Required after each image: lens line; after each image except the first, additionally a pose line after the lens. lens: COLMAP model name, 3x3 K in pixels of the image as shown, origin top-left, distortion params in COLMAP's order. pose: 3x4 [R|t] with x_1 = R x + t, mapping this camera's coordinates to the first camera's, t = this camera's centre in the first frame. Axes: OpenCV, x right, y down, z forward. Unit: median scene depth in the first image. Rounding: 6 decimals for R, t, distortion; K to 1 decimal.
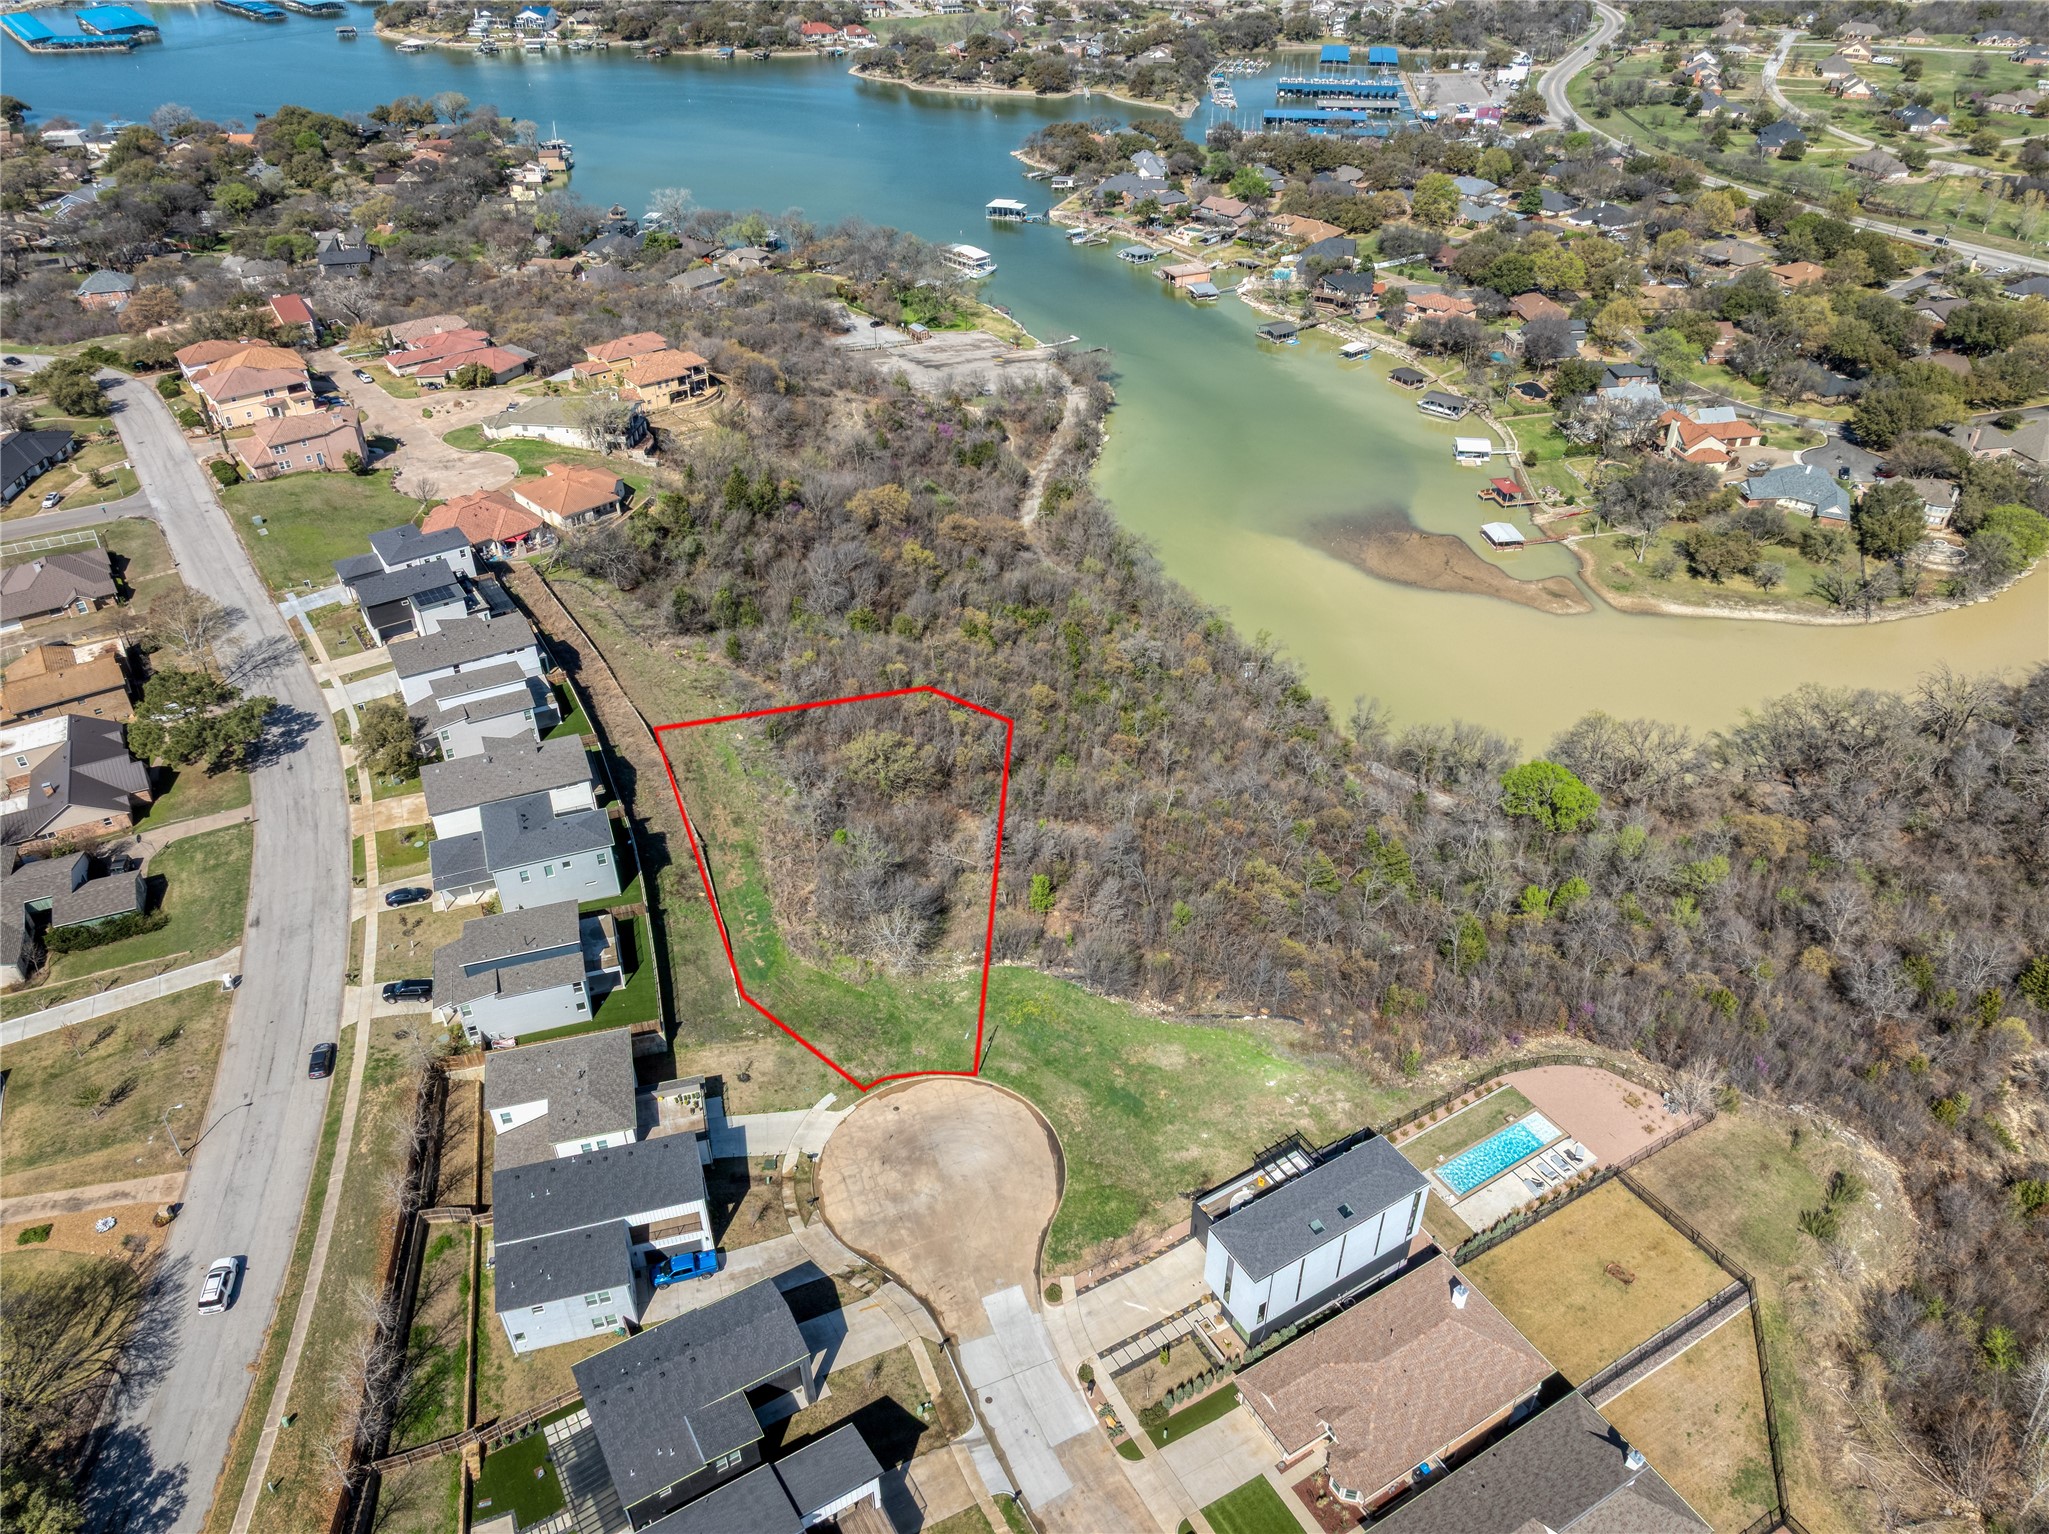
lens RADIAL K [[1440.6, 0, 1031.5], [0, 1440.6, 748.2], [0, 0, 1]] dist [-0.041926, 0.027719]
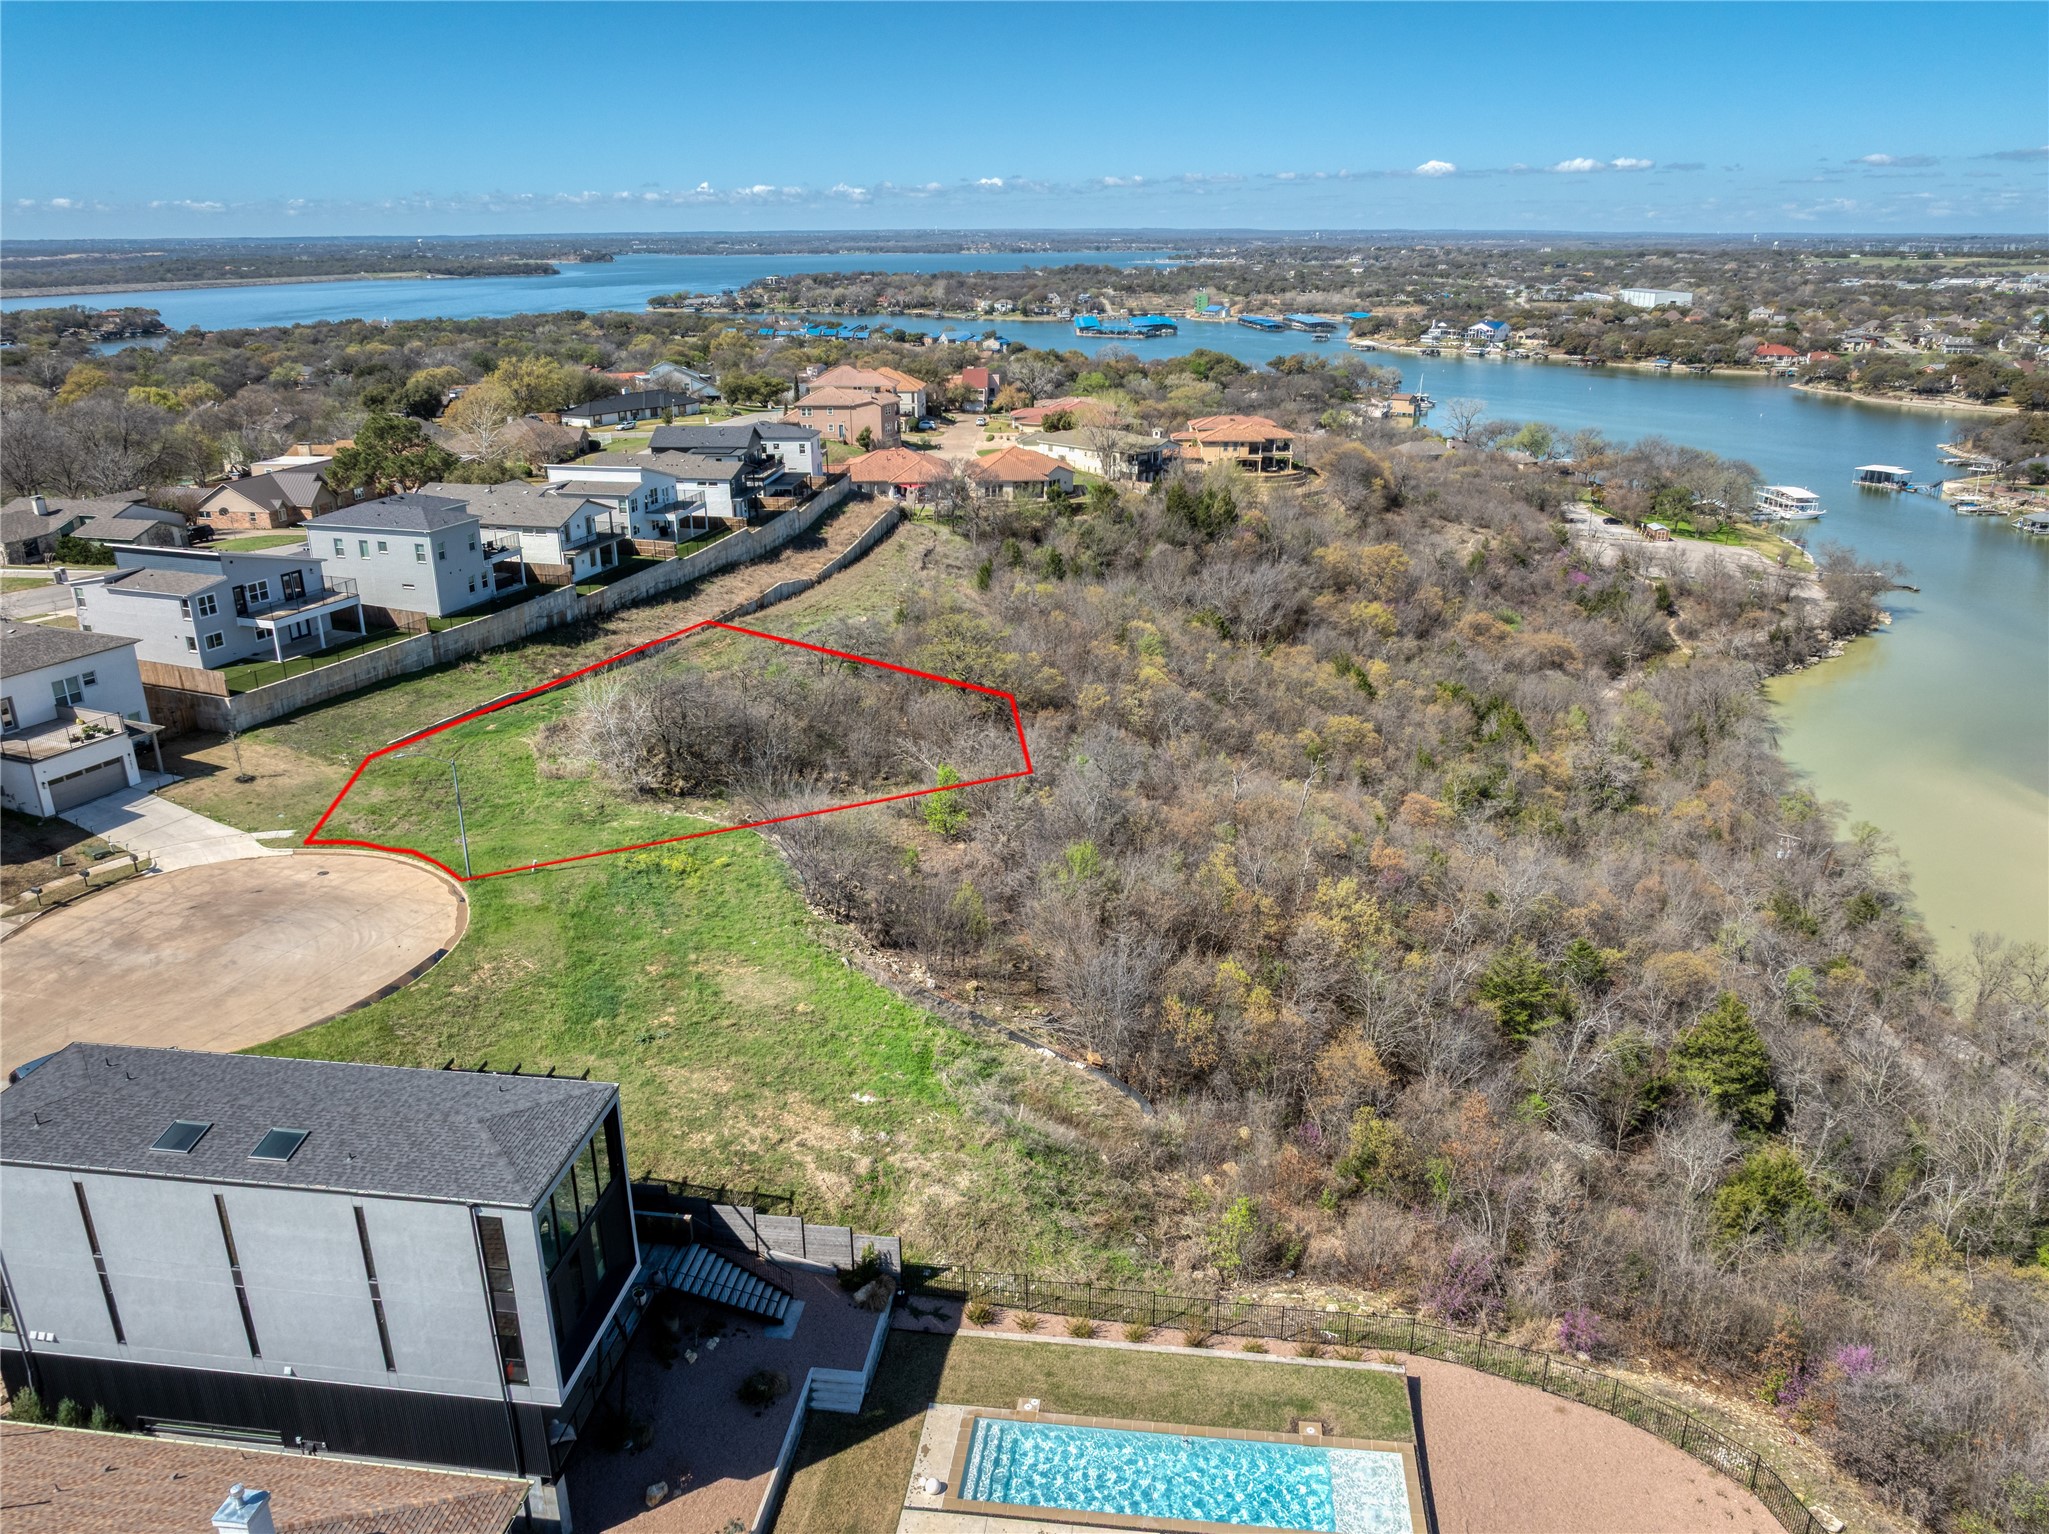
lens RADIAL K [[1451.5, 0, 1032.4], [0, 1451.5, 756.2], [0, 0, 1]] dist [-0.039717, 0.025451]
pose [[0.782694, 0.208621, -0.586403, 0.196895], [-0.349682, 0.926796, -0.137013, 0.079523], [0.514892, 0.312293, 0.798348, 0.285127]]
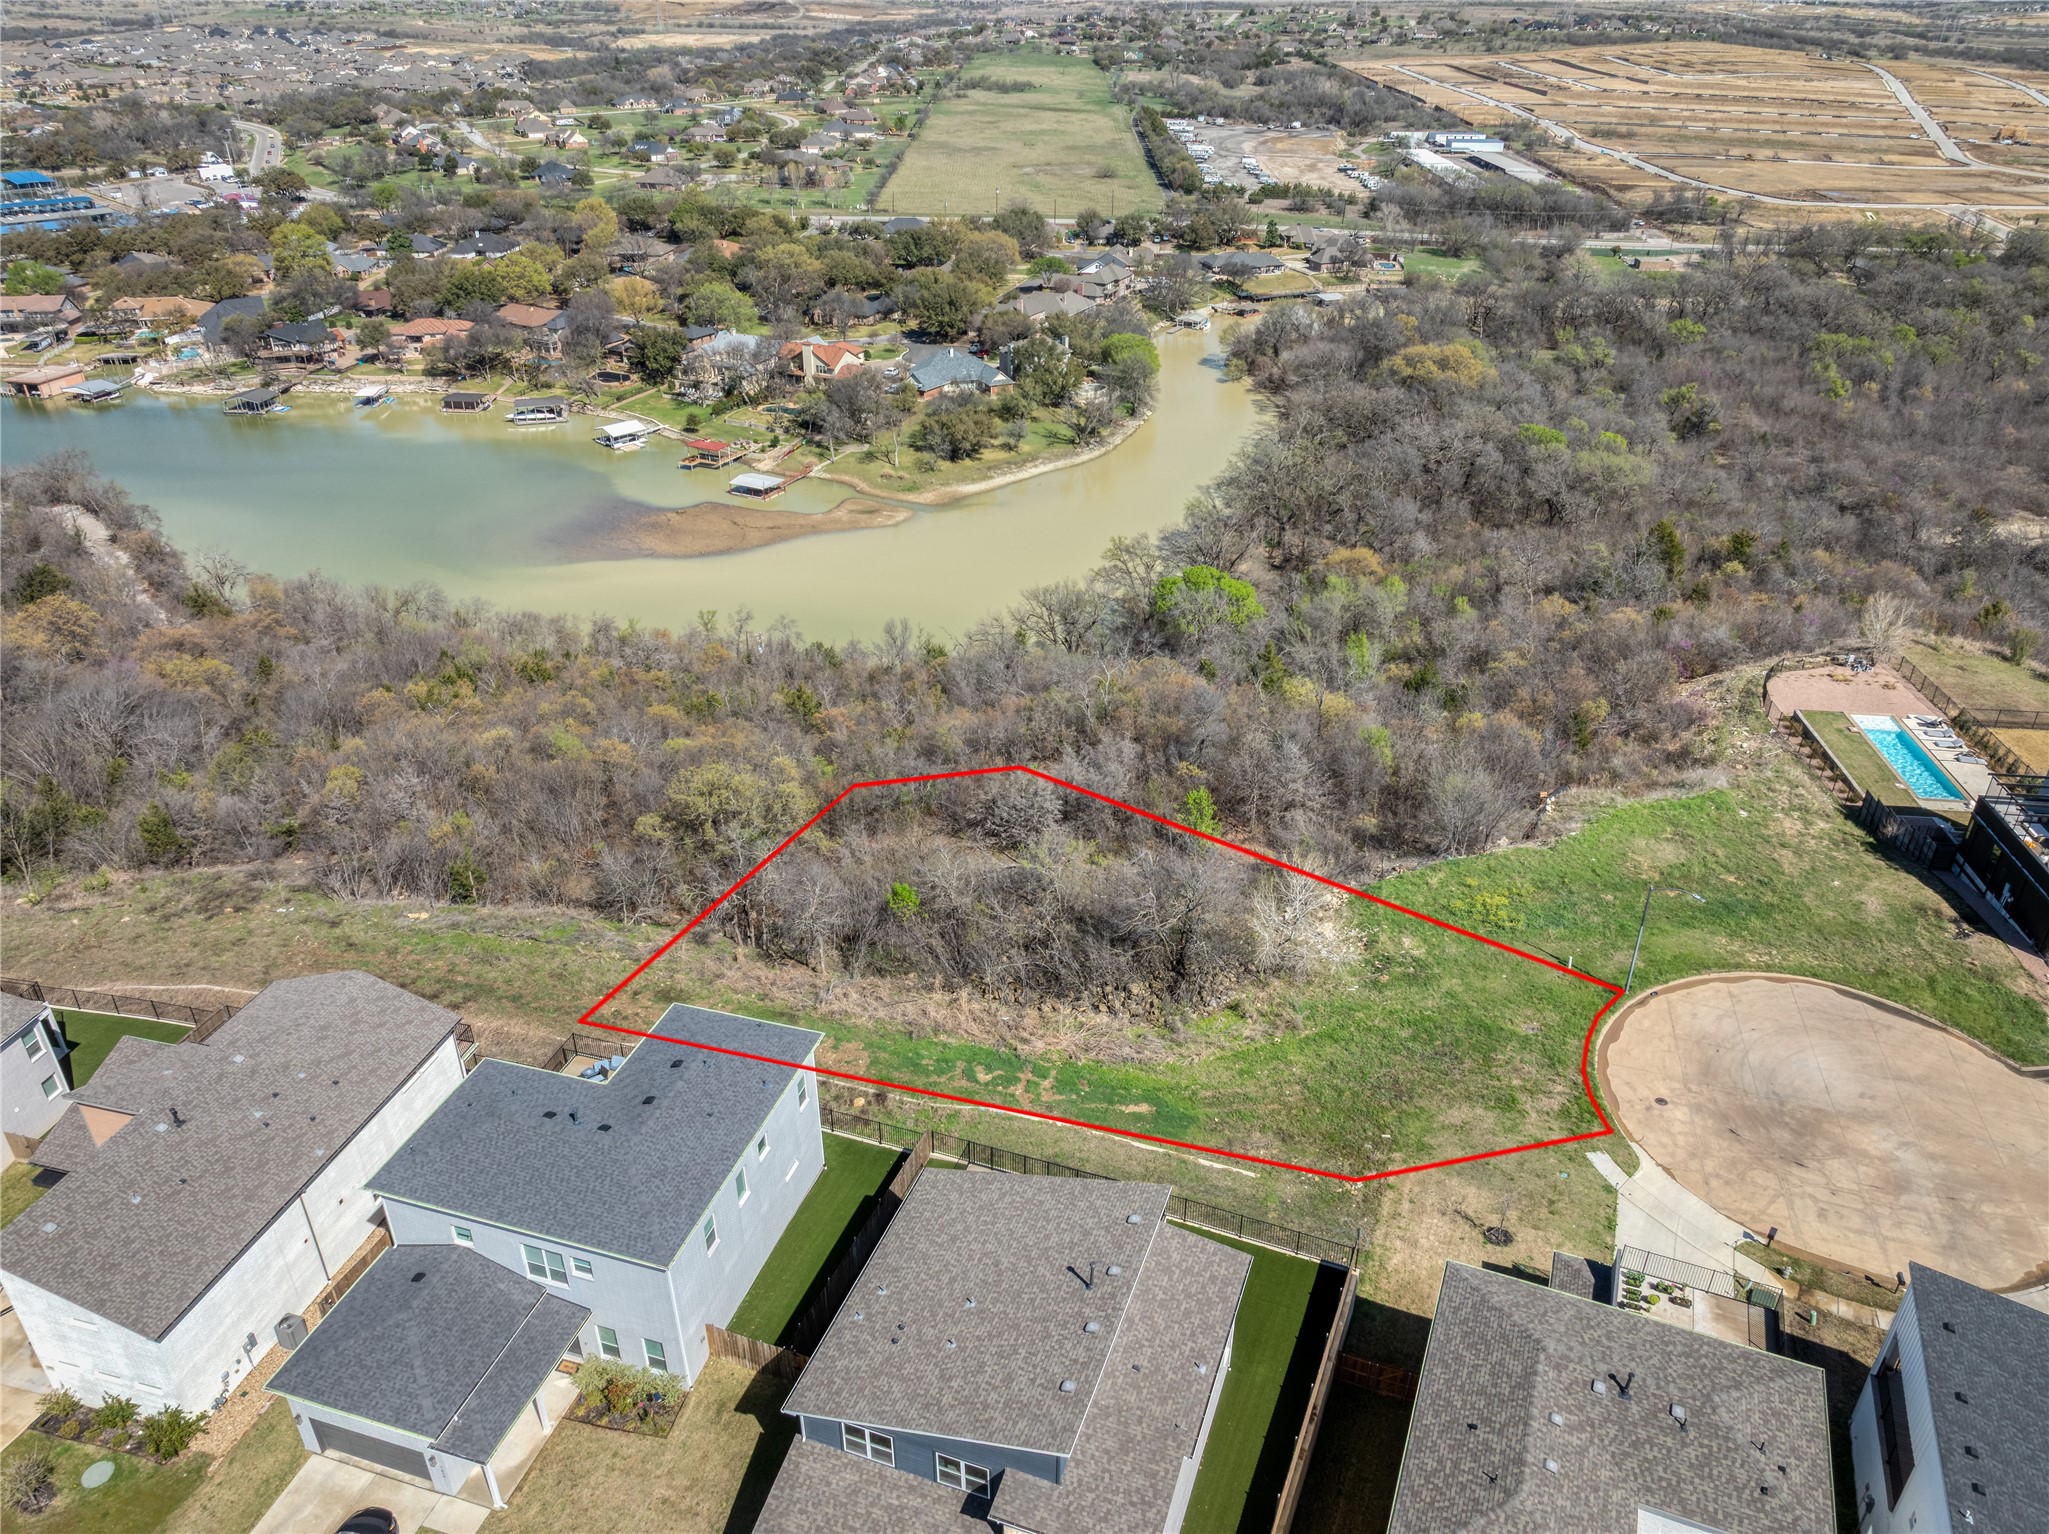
lens RADIAL K [[1439.1, 0, 1026.3], [0, 1439.1, 763.1], [0, 0, 1]] dist [-0.039269, 0.026122]
pose [[0.618527, -0.374864, 0.690580, -0.235780], [0.441357, 0.892870, 0.089365, -0.004018], [-0.650099, 0.249518, 0.717714, 0.317830]]
